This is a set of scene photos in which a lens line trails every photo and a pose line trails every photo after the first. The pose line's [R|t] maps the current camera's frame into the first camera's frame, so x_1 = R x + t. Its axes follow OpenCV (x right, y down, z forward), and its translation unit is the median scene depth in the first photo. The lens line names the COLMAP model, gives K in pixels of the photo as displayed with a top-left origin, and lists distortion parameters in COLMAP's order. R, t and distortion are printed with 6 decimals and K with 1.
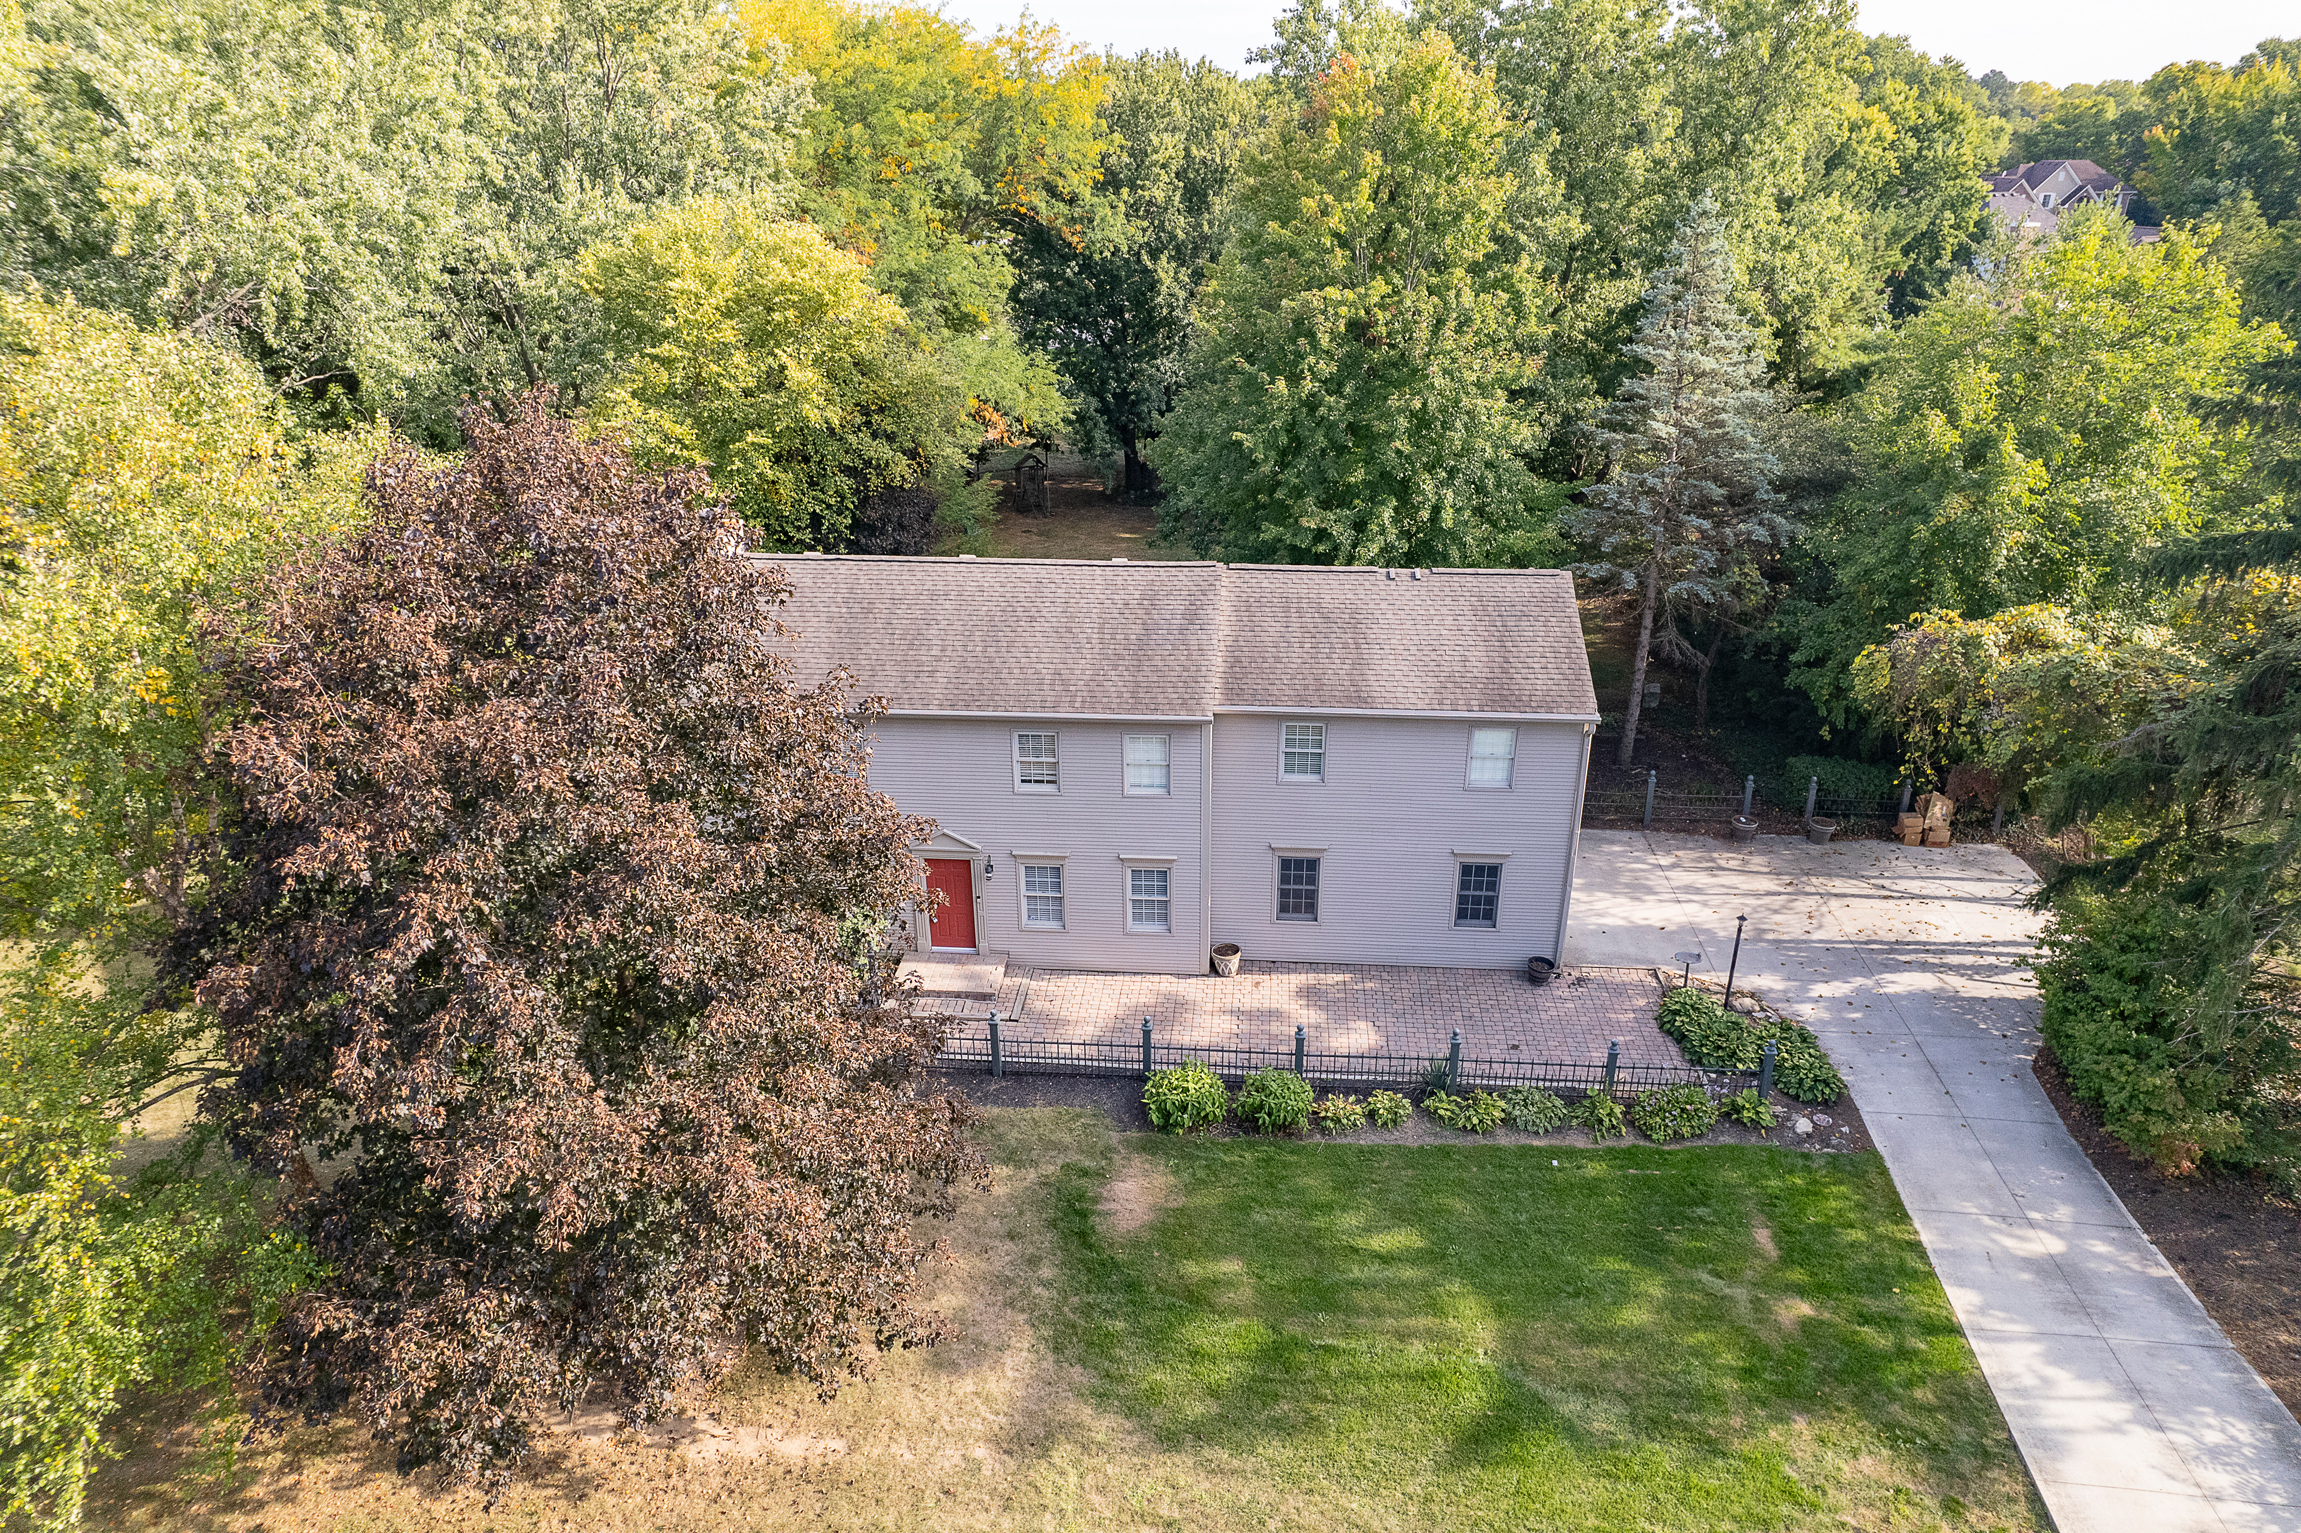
lens RADIAL K [[1486.2, 0, 1150.5], [0, 1486.2, 766.5], [0, 0, 1]] dist [-0.081545, 0.073455]
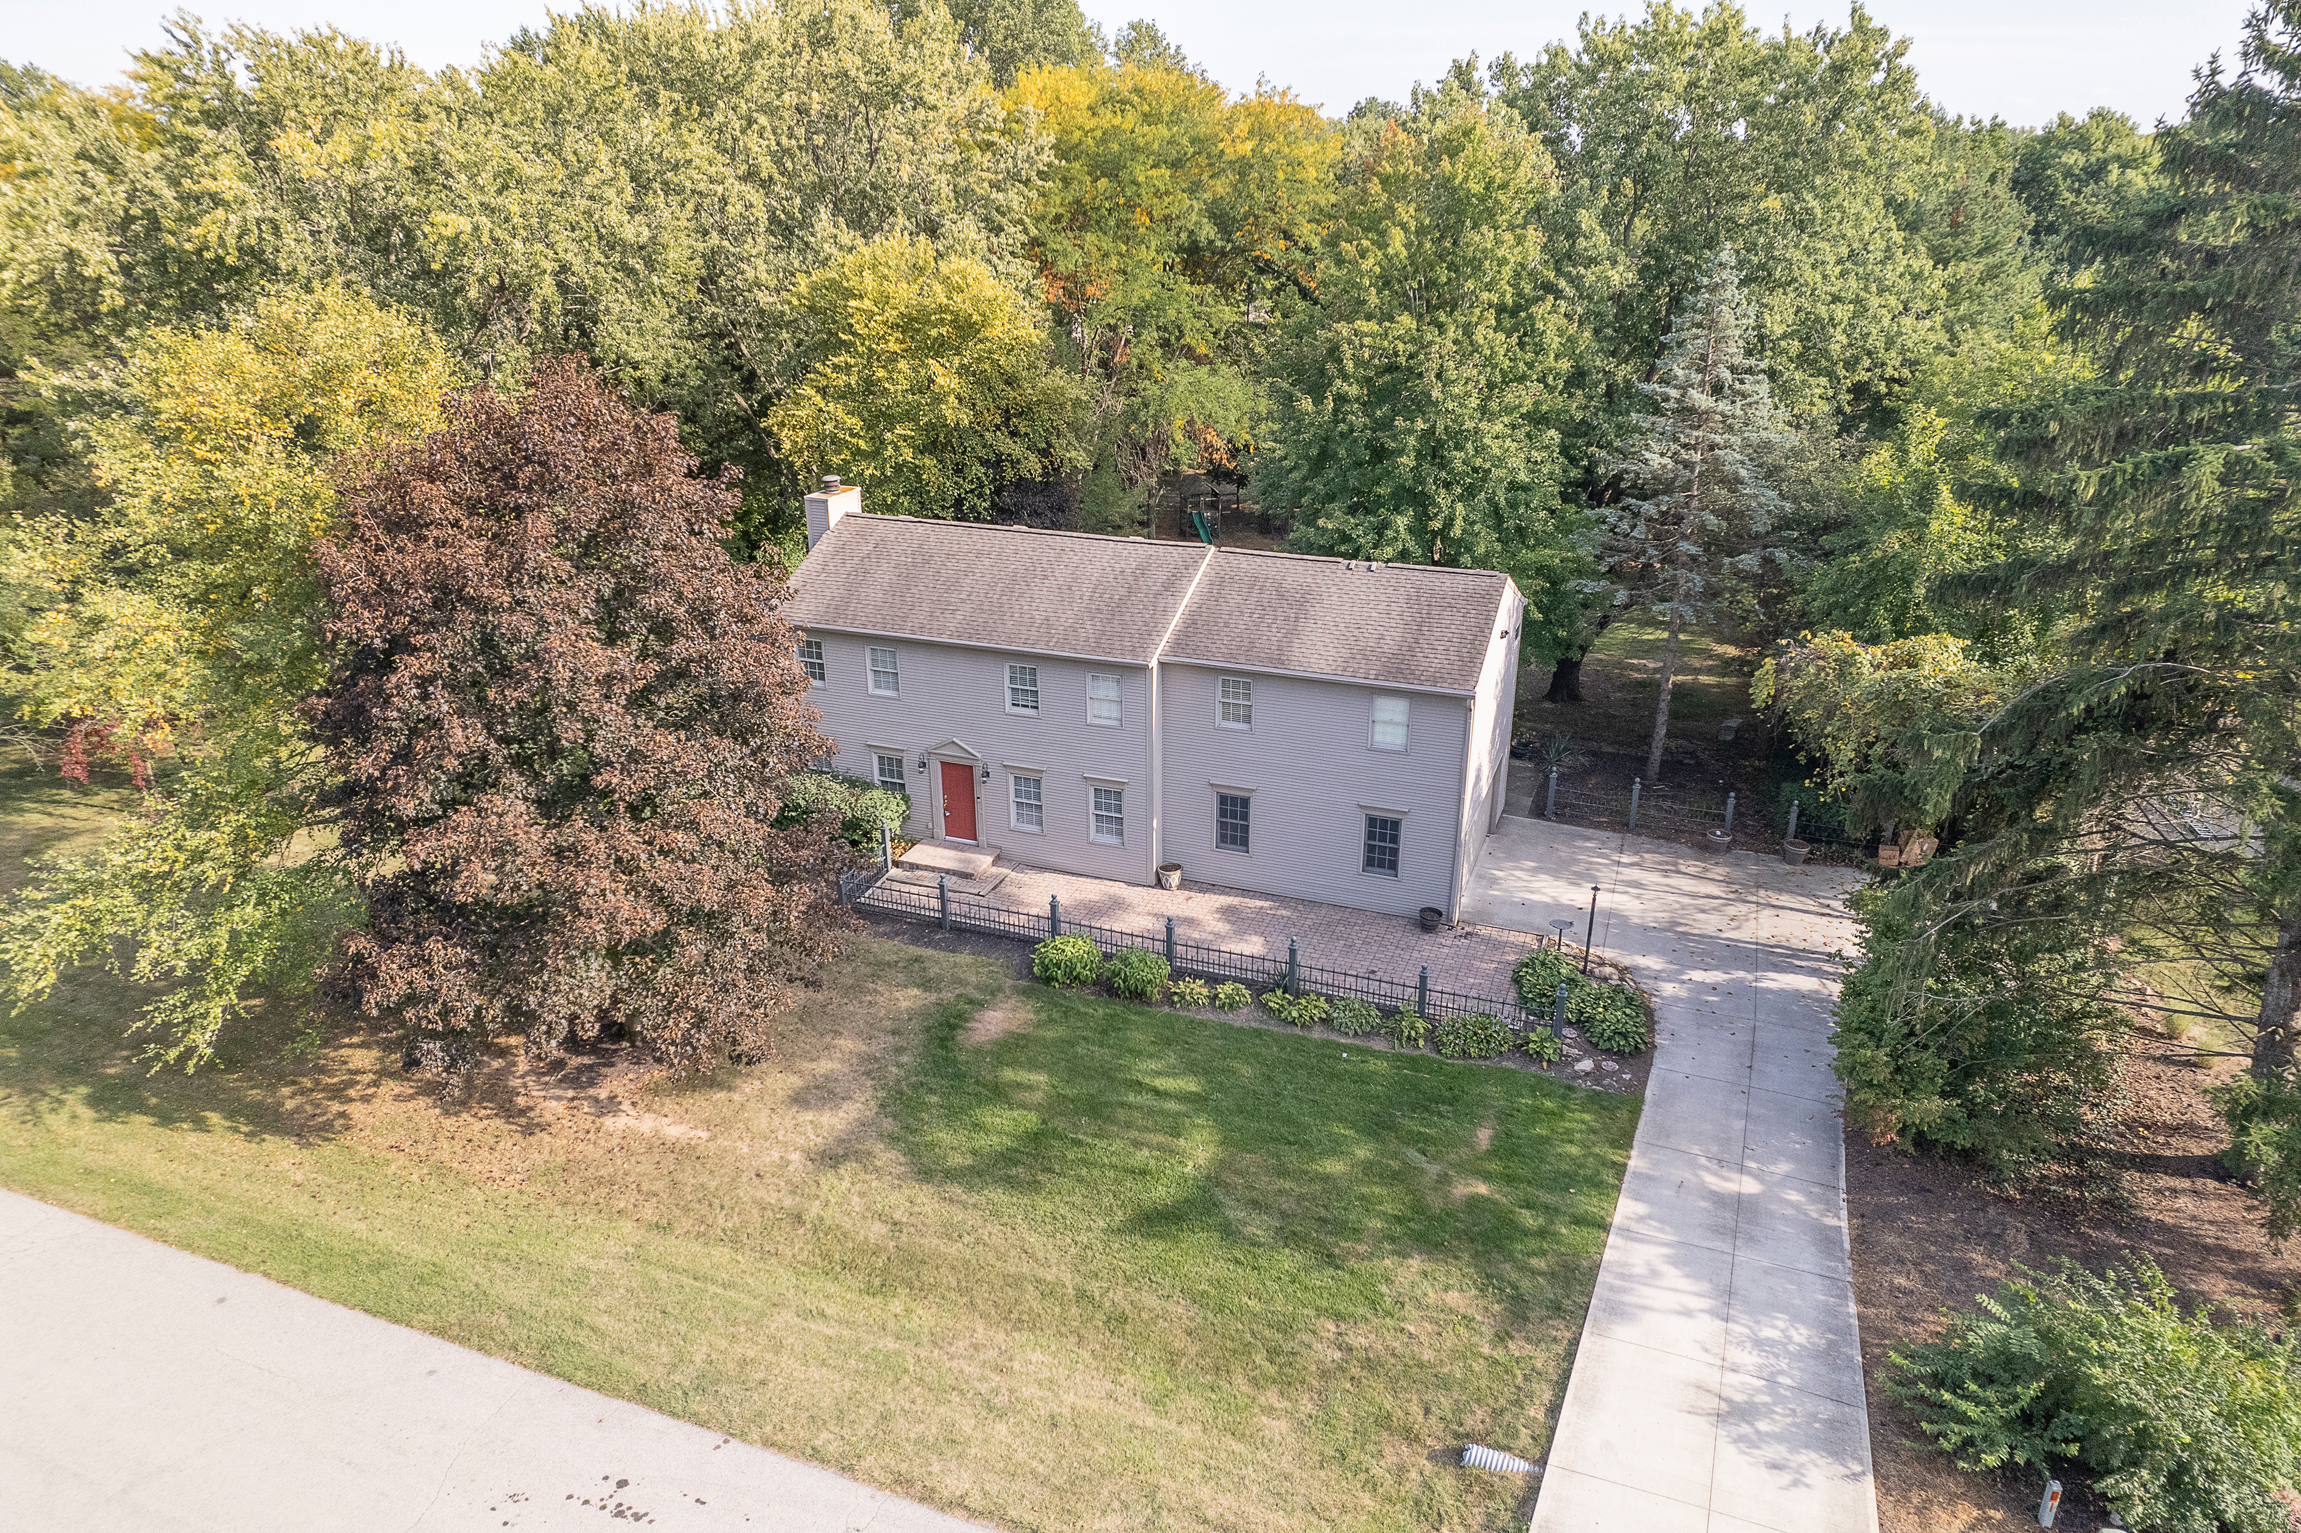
lens RADIAL K [[1486.2, 0, 1150.5], [0, 1486.2, 766.5], [0, 0, 1]] dist [-0.081545, 0.073455]
pose [[0.958215, 0.109490, -0.264266, 0.346279], [-0.118345, 0.992813, -0.017776, 0.067747], [0.260421, 0.048308, 0.964286, -0.154501]]
